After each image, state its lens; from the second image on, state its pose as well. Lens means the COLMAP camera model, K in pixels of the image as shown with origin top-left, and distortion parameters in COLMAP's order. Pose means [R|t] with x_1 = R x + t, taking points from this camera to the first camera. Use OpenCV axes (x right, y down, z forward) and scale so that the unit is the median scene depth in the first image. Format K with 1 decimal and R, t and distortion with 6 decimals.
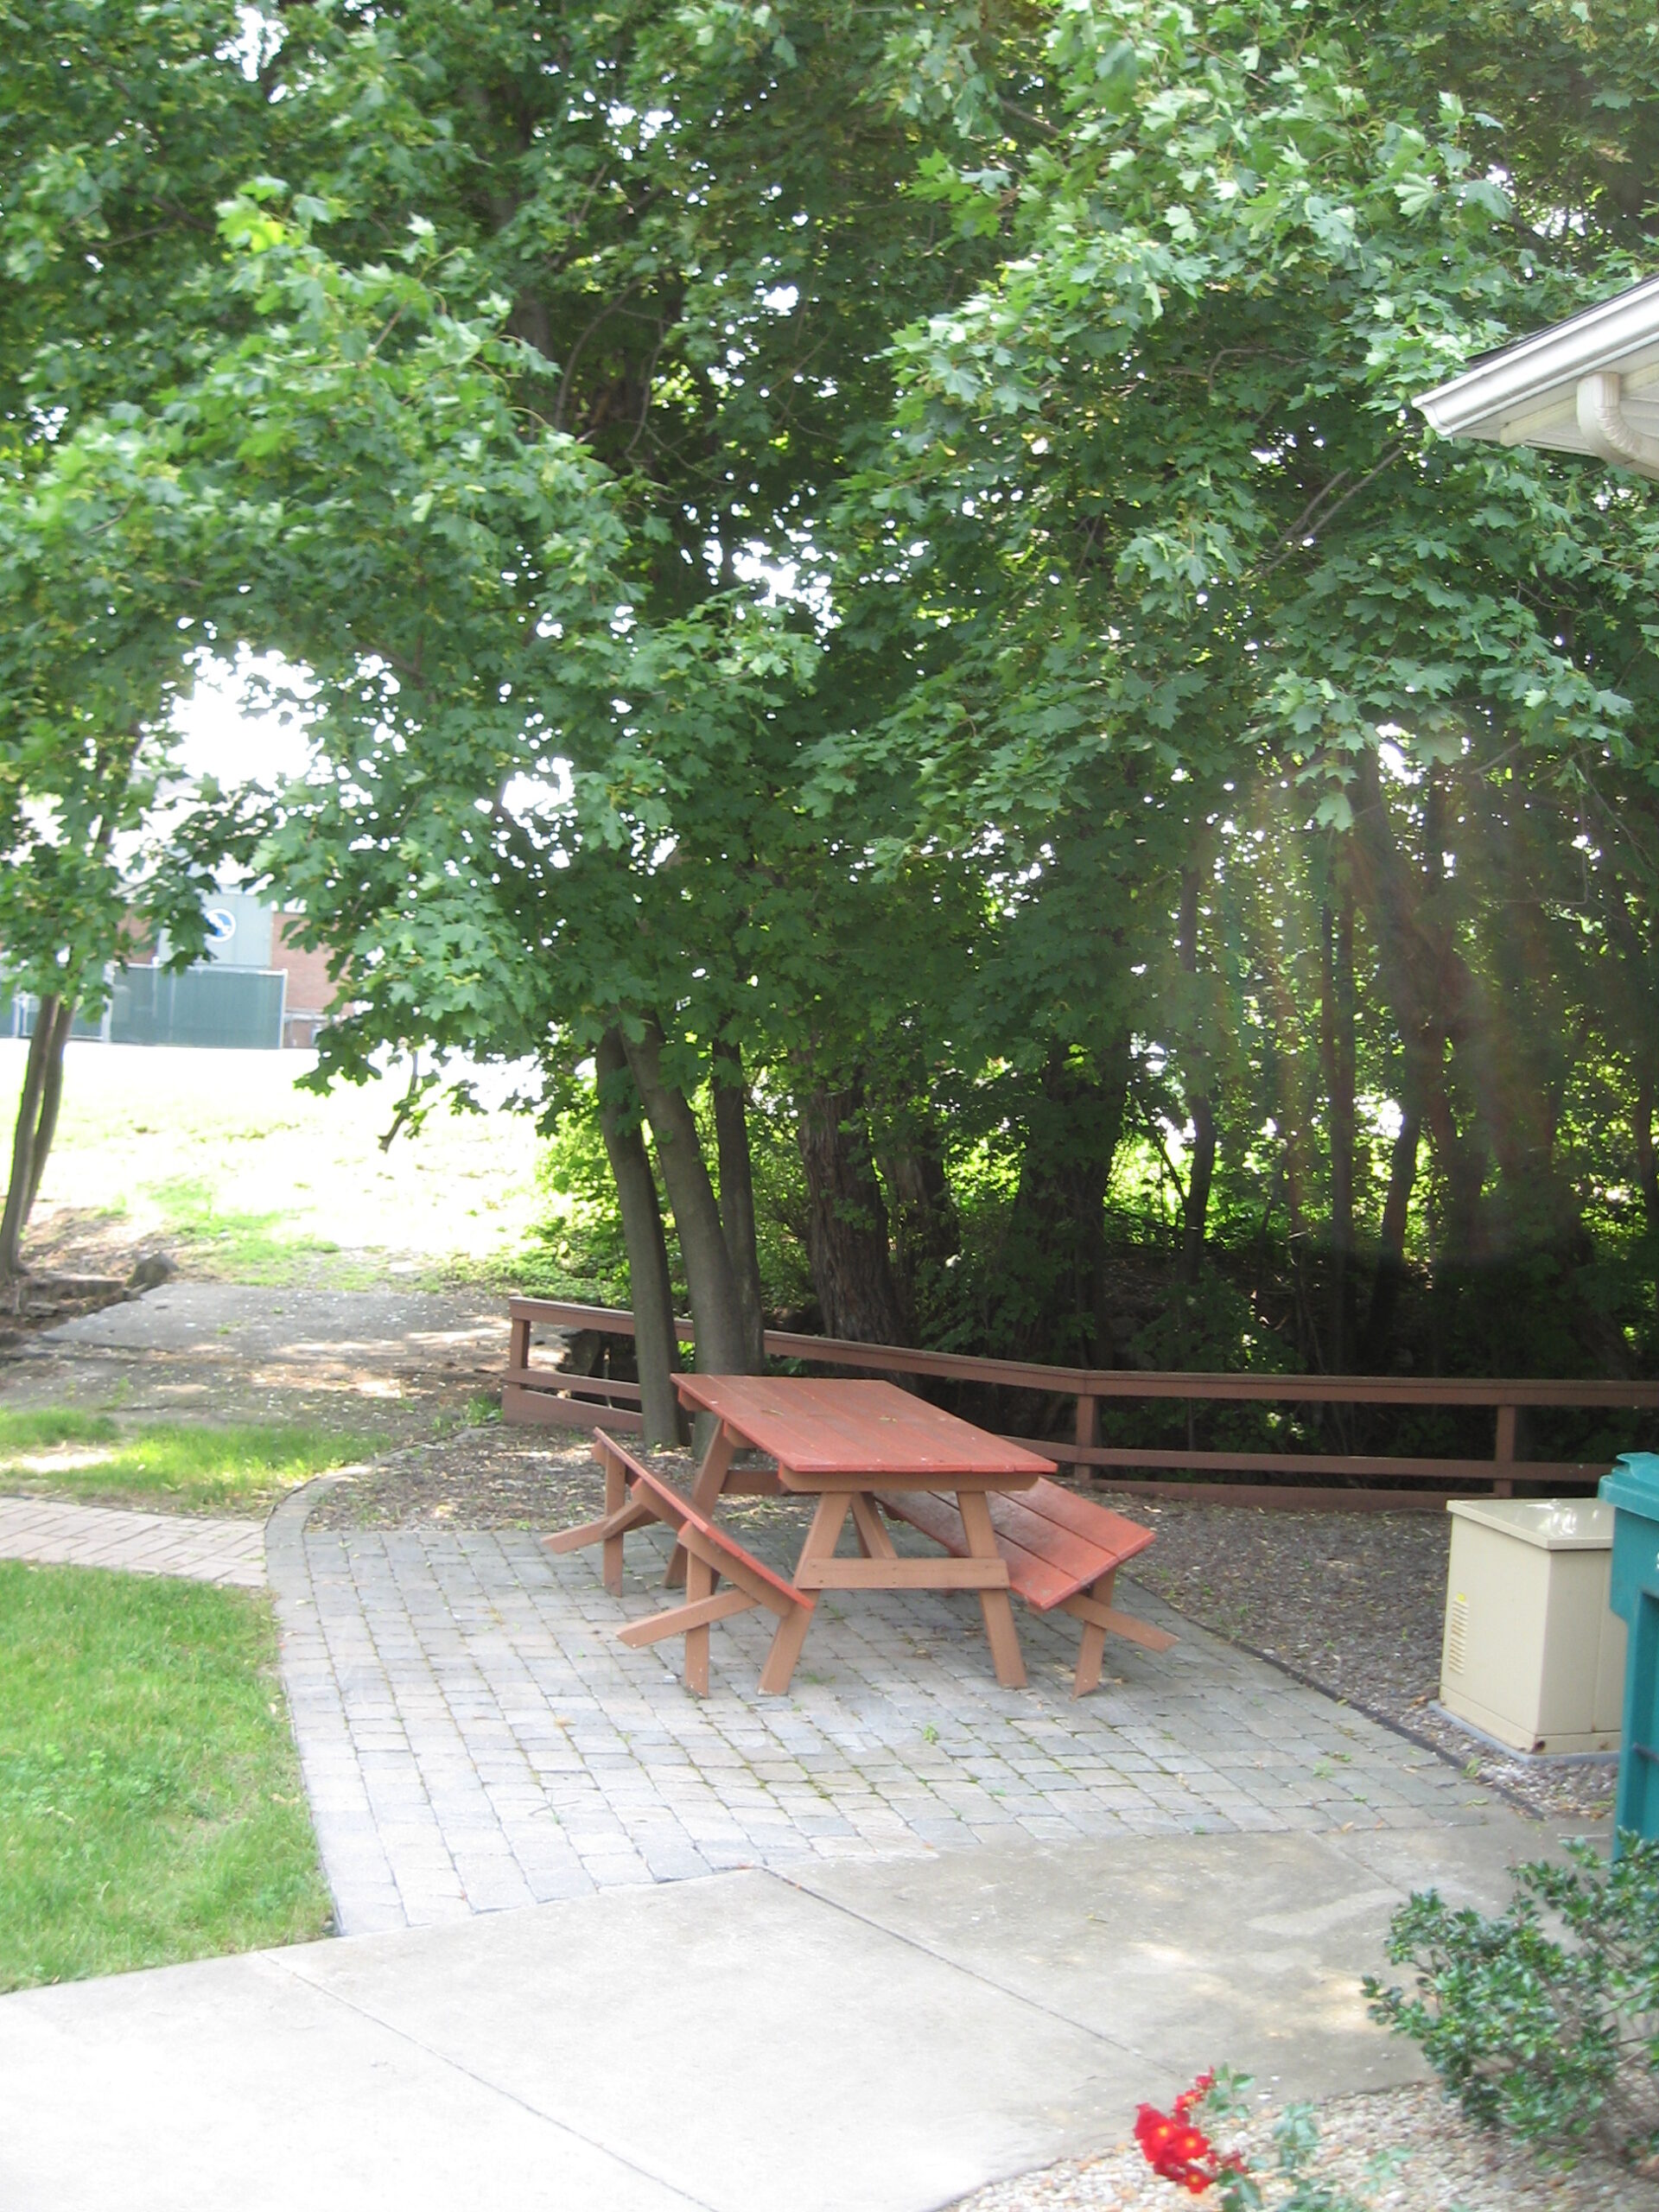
lens RADIAL K [[2289.2, 0, 826.2], [0, 2289.2, 1215.5], [0, 0, 1]] dist [-0.129949, 0.043240]
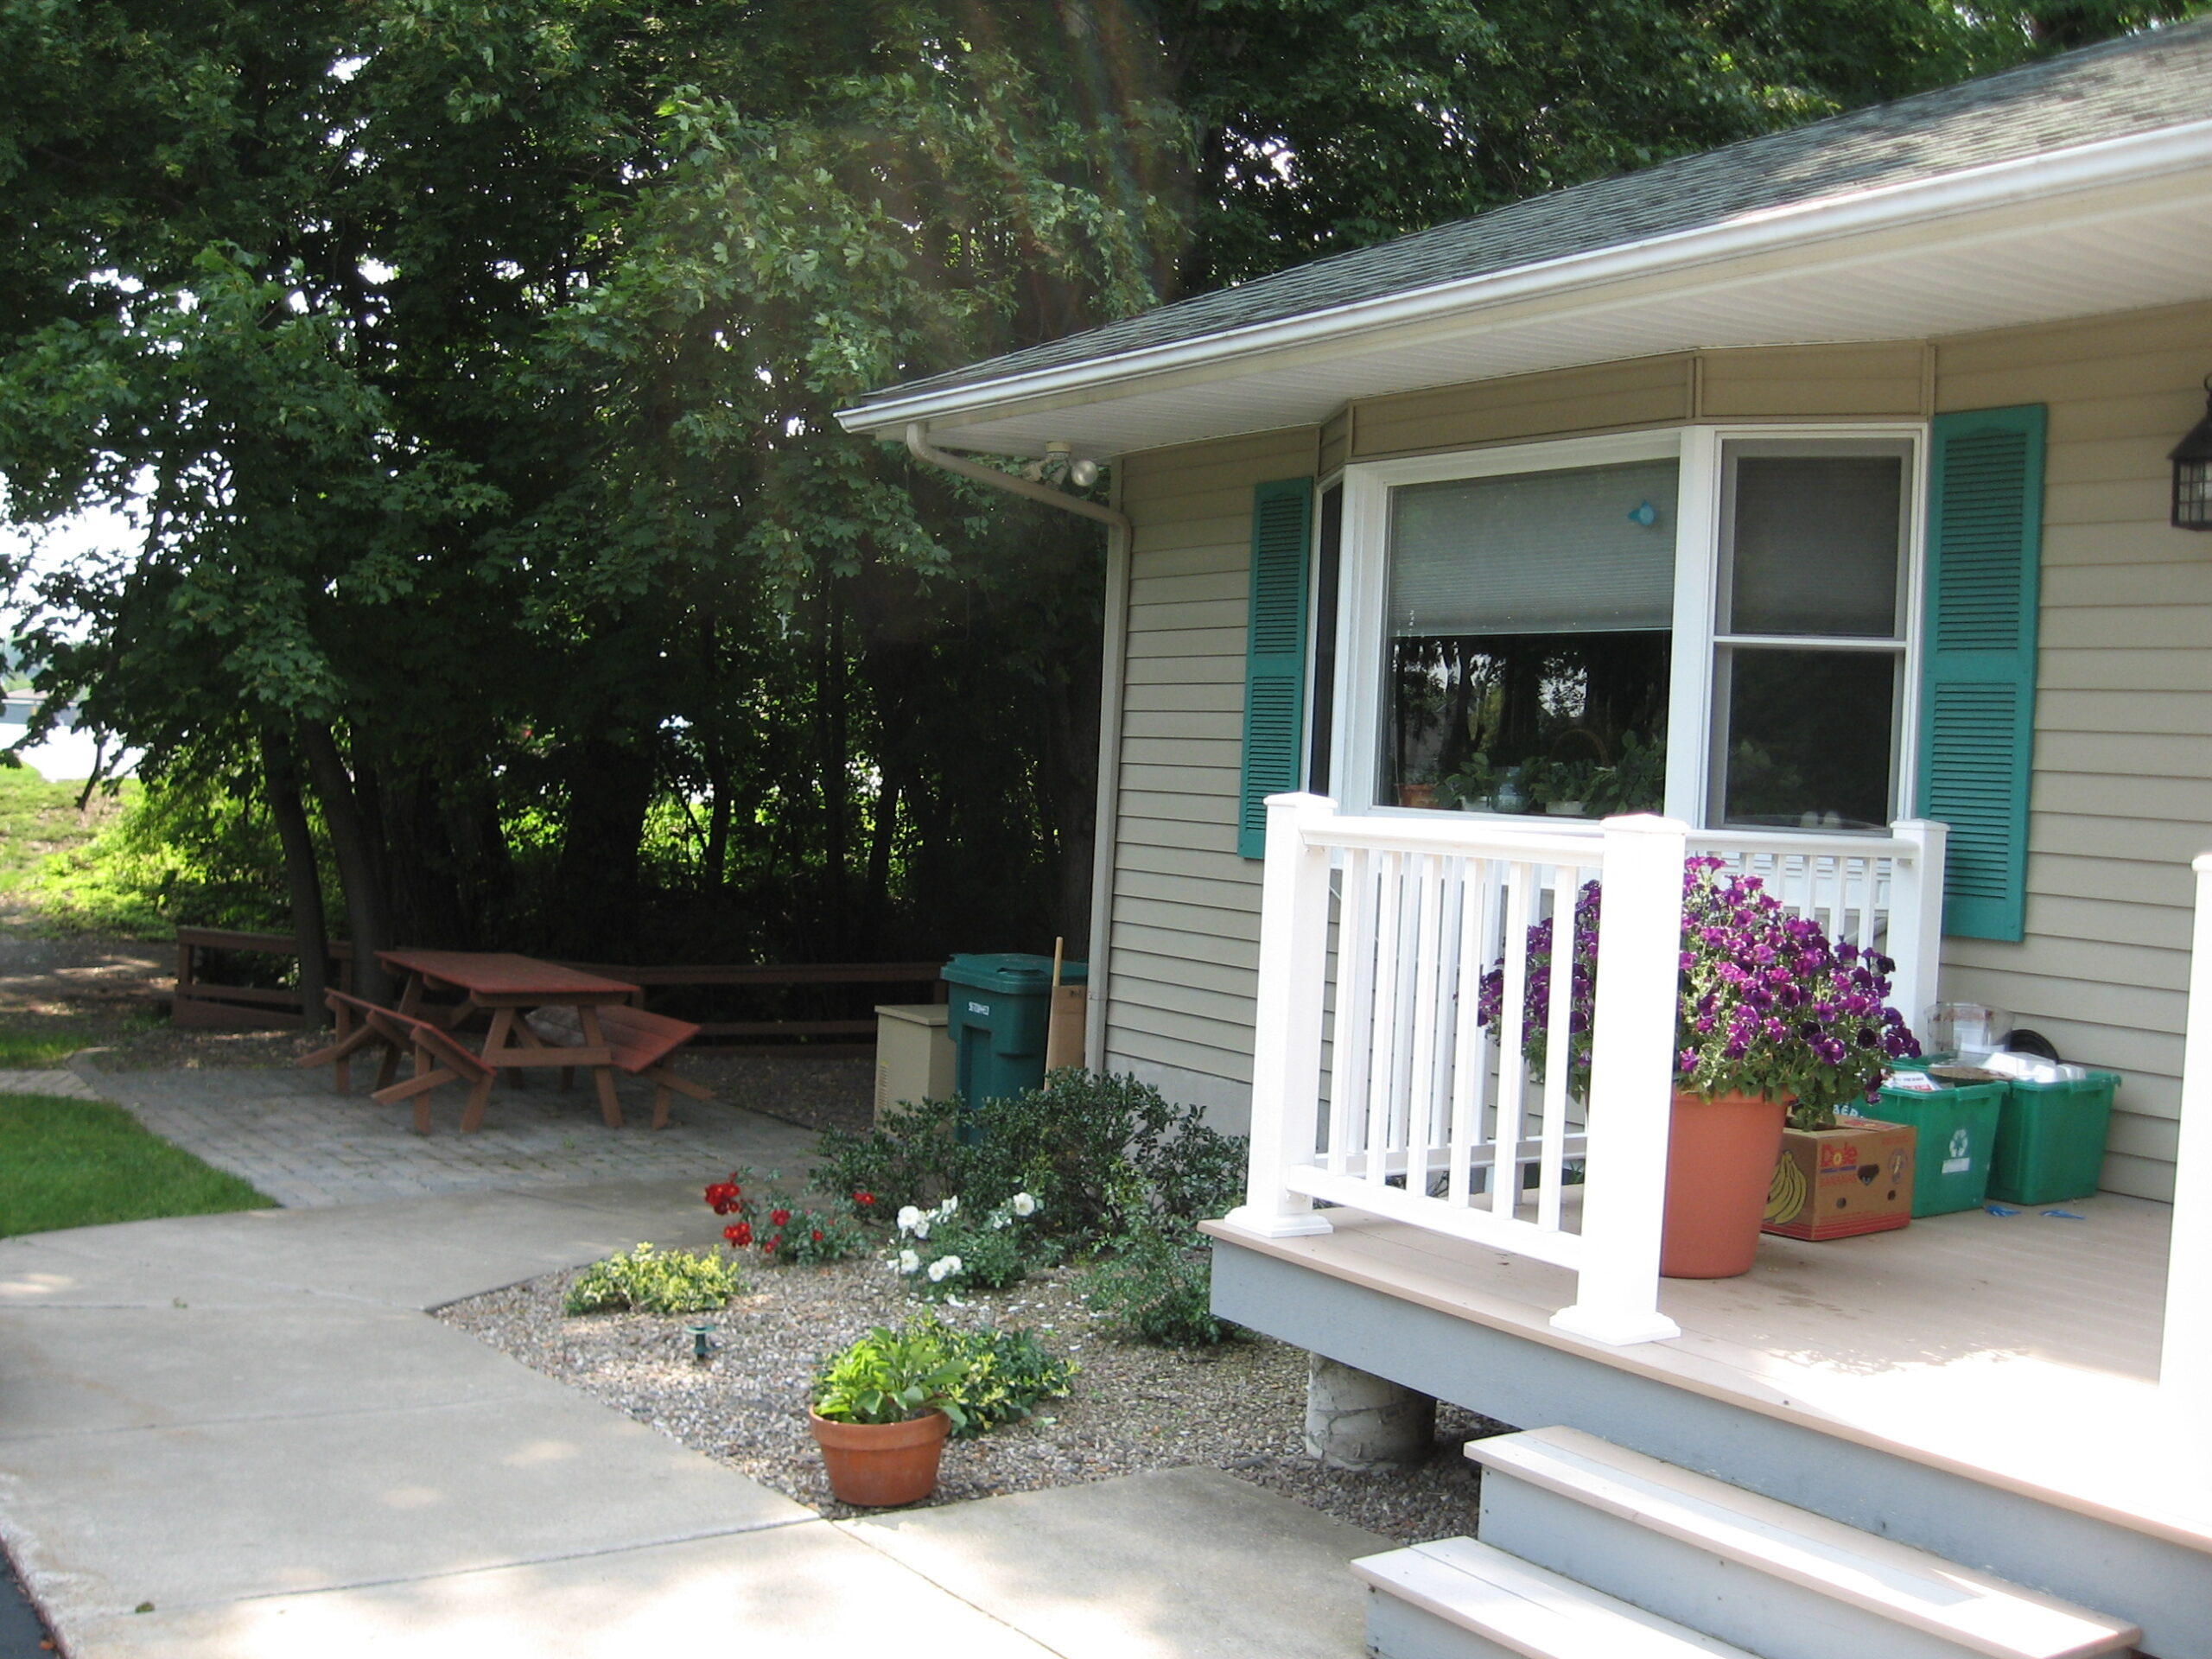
lens RADIAL K [[2289.2, 0, 1106.0], [0, 2289.2, 829.5], [0, 0, 1]] dist [-0.129949, 0.043240]
pose [[0.945269, -0.013297, 0.326021, -0.035815], [0.020478, 0.999617, -0.018604, 0.009738], [-0.325649, 0.024262, 0.945179, -0.209223]]
